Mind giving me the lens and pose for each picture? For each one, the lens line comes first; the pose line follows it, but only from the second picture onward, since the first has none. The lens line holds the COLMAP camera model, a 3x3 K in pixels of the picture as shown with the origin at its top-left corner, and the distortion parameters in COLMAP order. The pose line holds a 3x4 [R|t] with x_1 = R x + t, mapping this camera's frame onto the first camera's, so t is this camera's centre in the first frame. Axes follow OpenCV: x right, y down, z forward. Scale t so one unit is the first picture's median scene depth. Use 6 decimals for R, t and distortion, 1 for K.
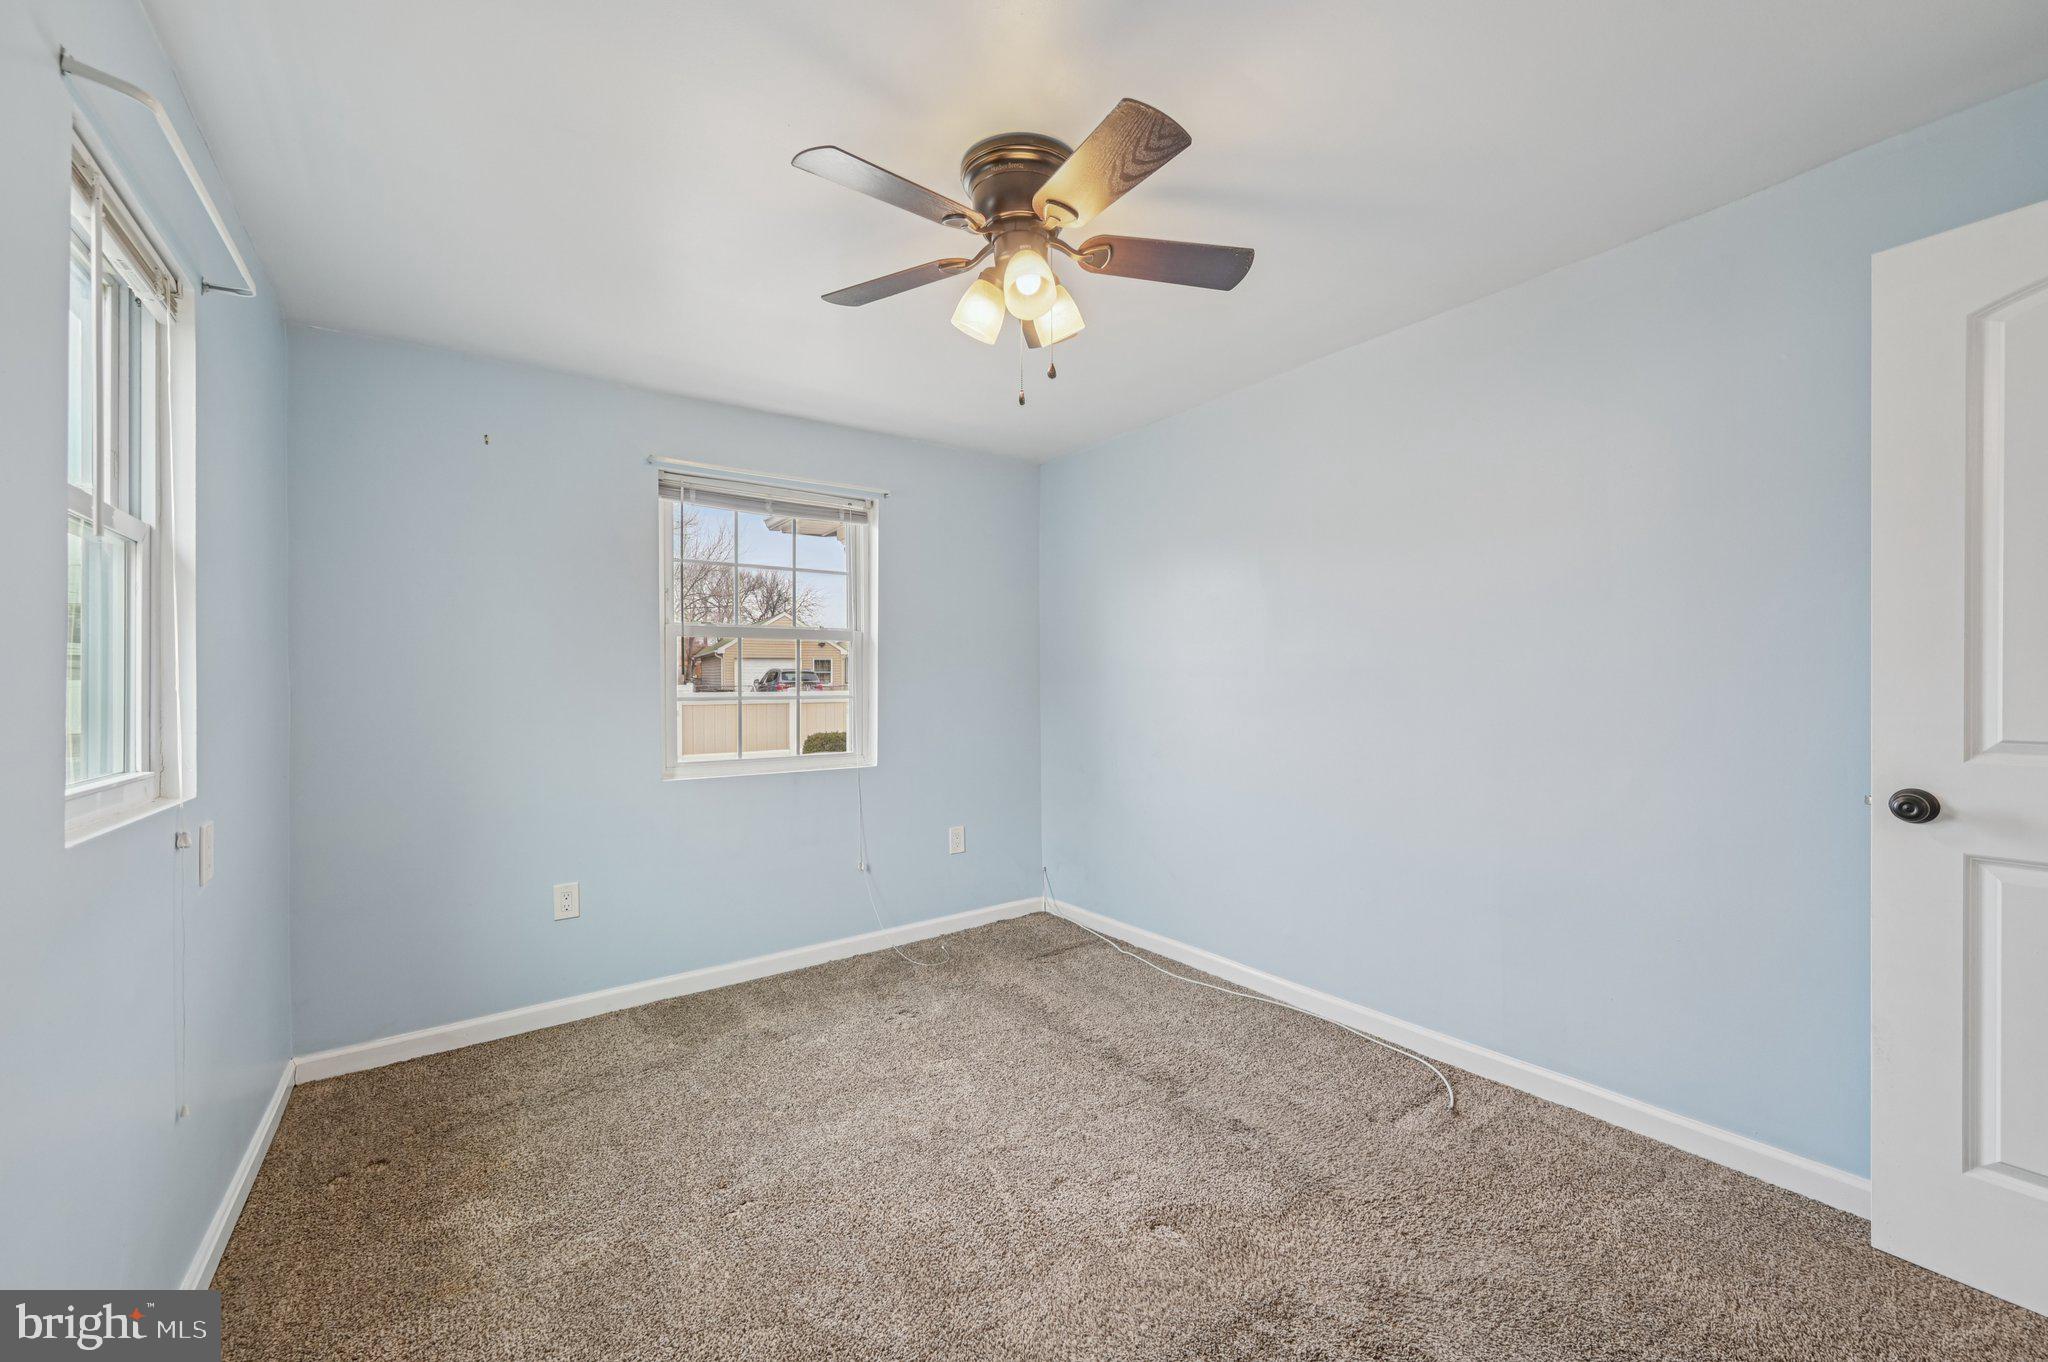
lens RADIAL K [[809.6, 0, 1026.7], [0, 809.6, 681.7], [0, 0, 1]] dist [-0.001618, 0.000429]
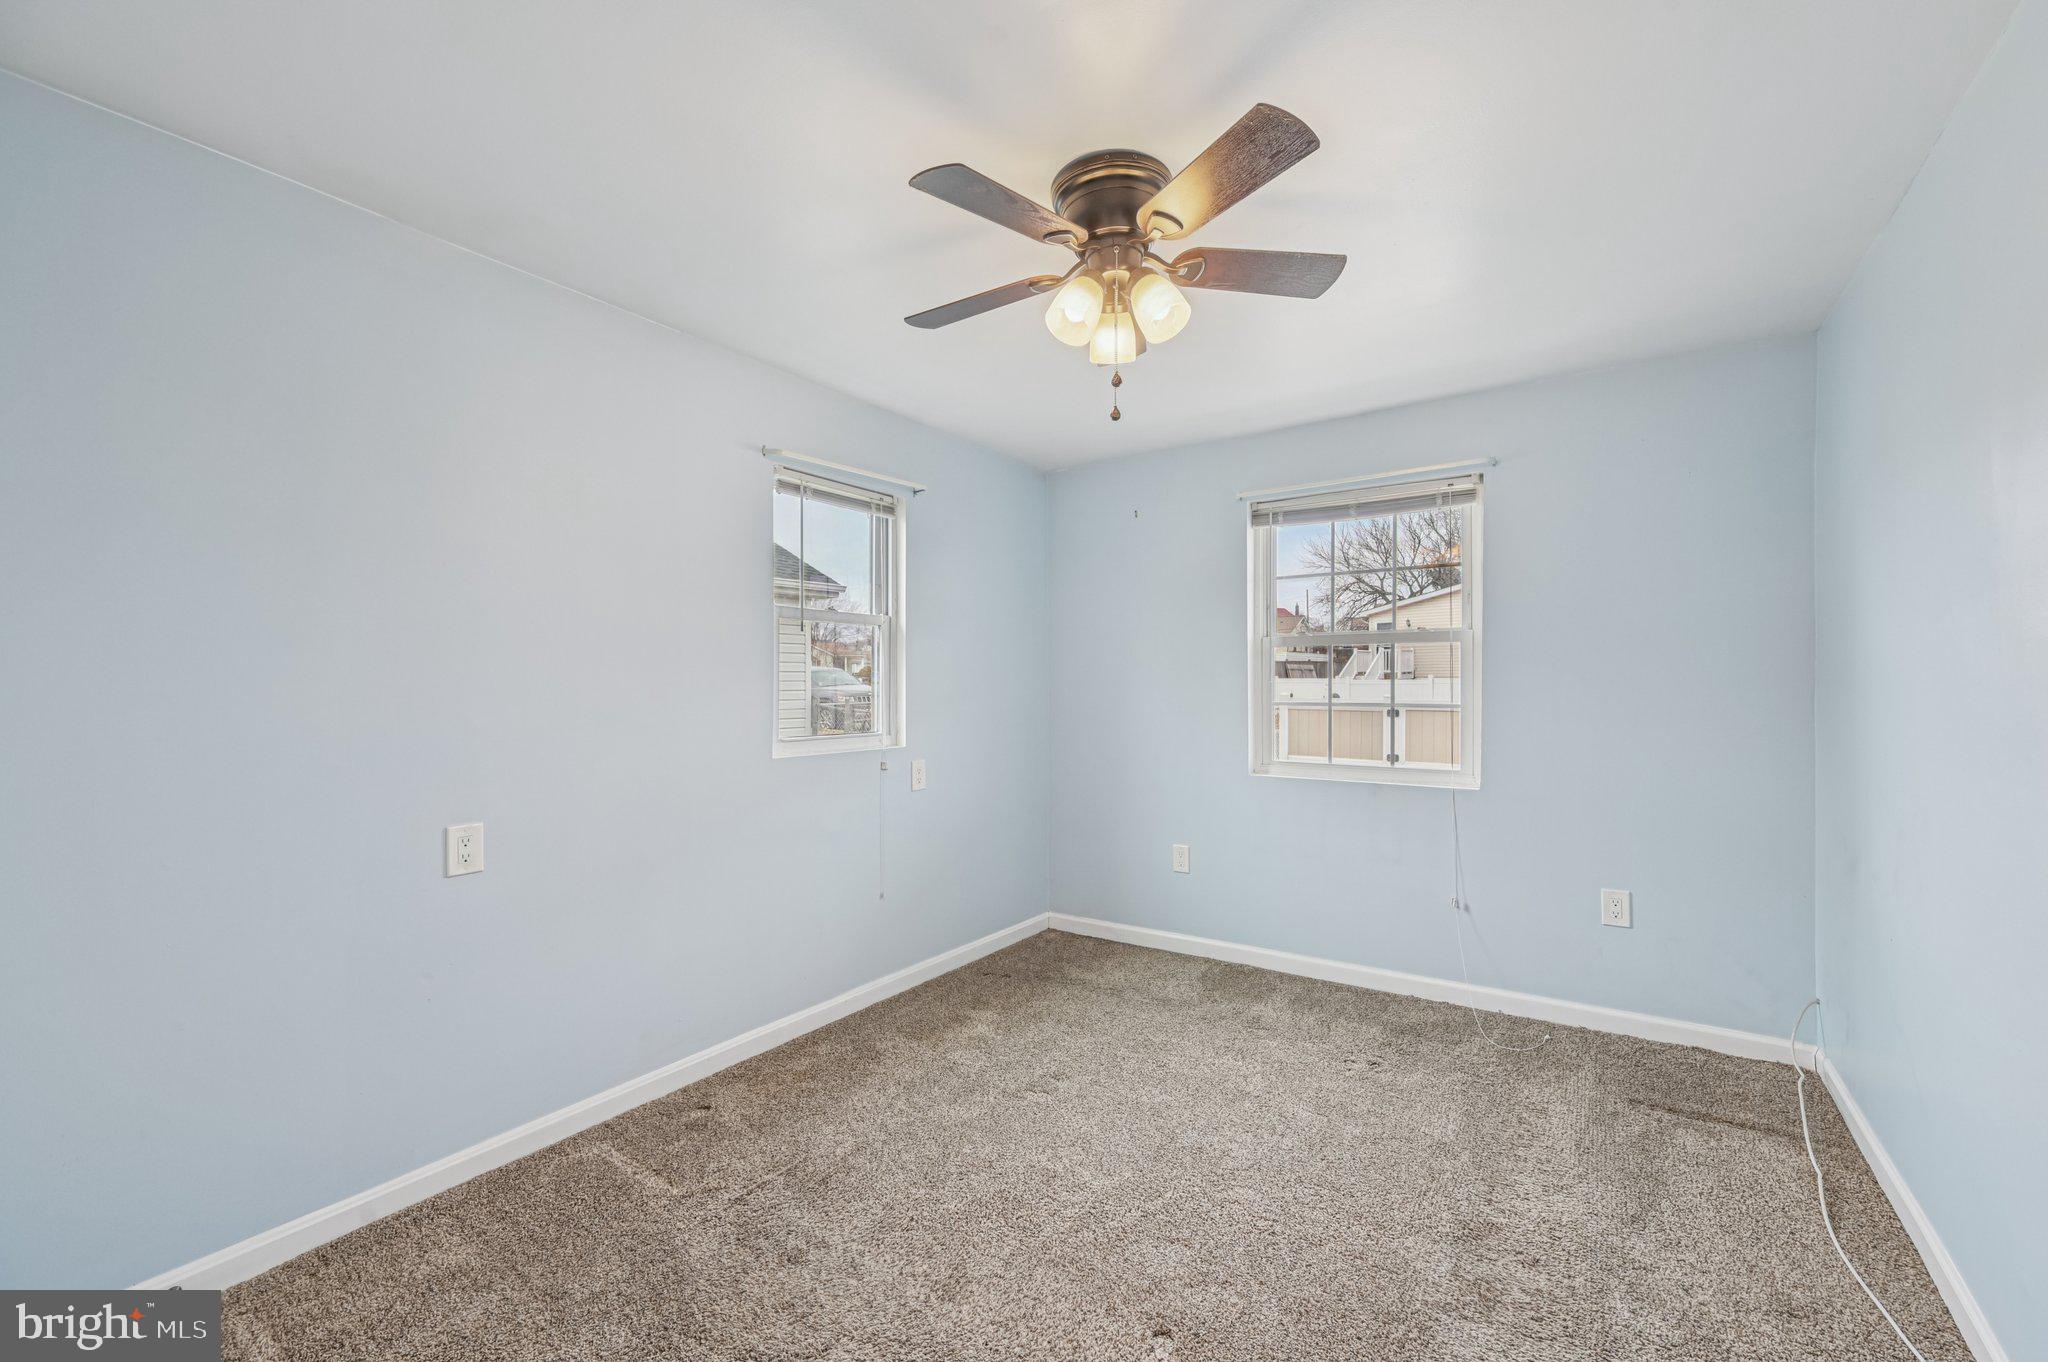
lens RADIAL K [[809.6, 0, 1030.8], [0, 809.6, 681.3], [0, 0, 1]] dist [-0.001618, 0.000429]
pose [[0.323756, 0.003577, -0.946134, 0.505351], [0.005727, 0.999967, 0.005741, -0.017429], [0.946123, -0.007277, 0.323725, 0.318867]]
